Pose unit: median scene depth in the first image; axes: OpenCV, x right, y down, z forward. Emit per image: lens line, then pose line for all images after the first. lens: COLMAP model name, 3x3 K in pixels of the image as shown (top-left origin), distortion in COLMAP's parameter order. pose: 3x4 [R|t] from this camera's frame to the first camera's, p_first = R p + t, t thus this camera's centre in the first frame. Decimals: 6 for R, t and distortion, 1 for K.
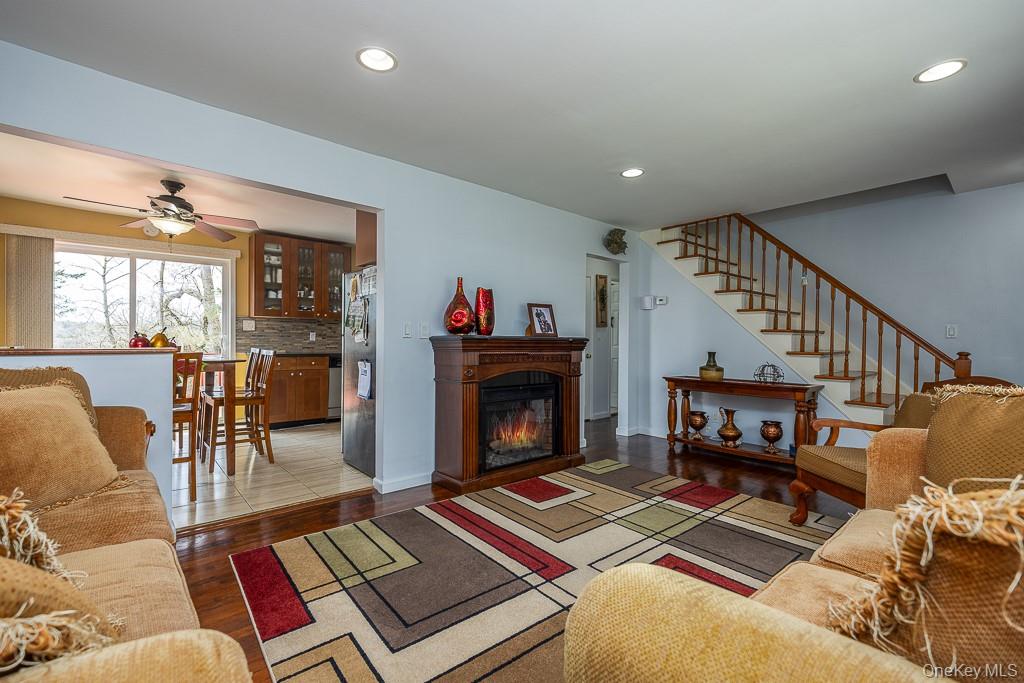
lens RADIAL K [[447.6, 0, 512.0], [0, 447.6, 341.5], [0, 0, 1]] dist [0.000324, -0.000077]
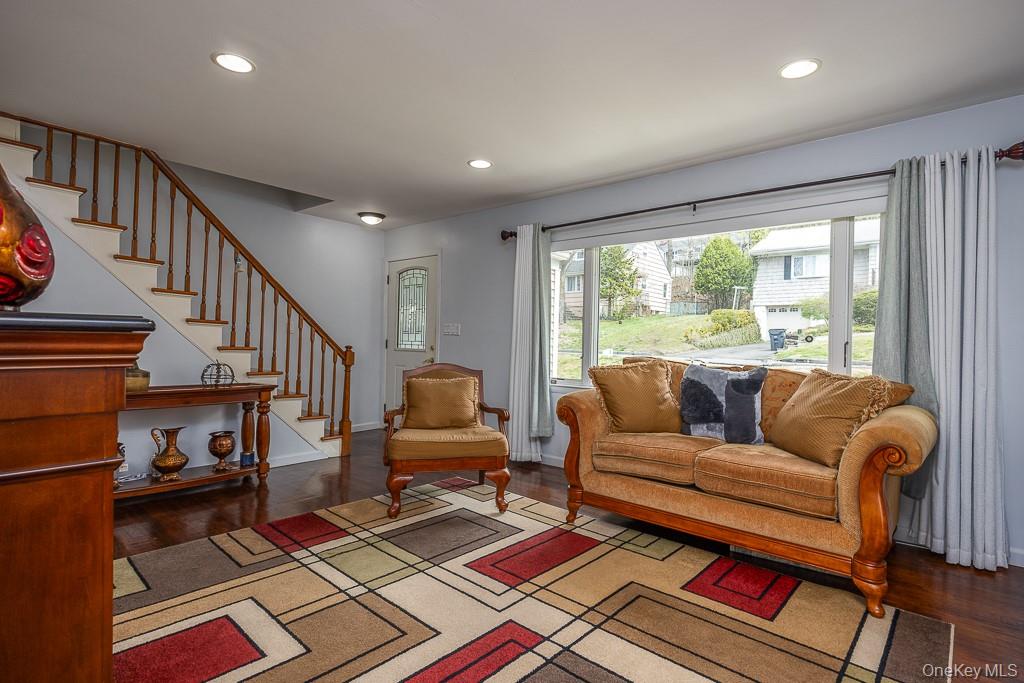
lens RADIAL K [[504.3, 0, 512.0], [0, 504.3, 341.5], [0, 0, 1]] dist [-0.001130, -0.000096]
pose [[-0.149889, -0.006732, 0.988680, -0.514611], [-0.022906, 0.999732, 0.003335, -0.003944], [-0.988437, -0.022147, -0.150003, 0.769735]]
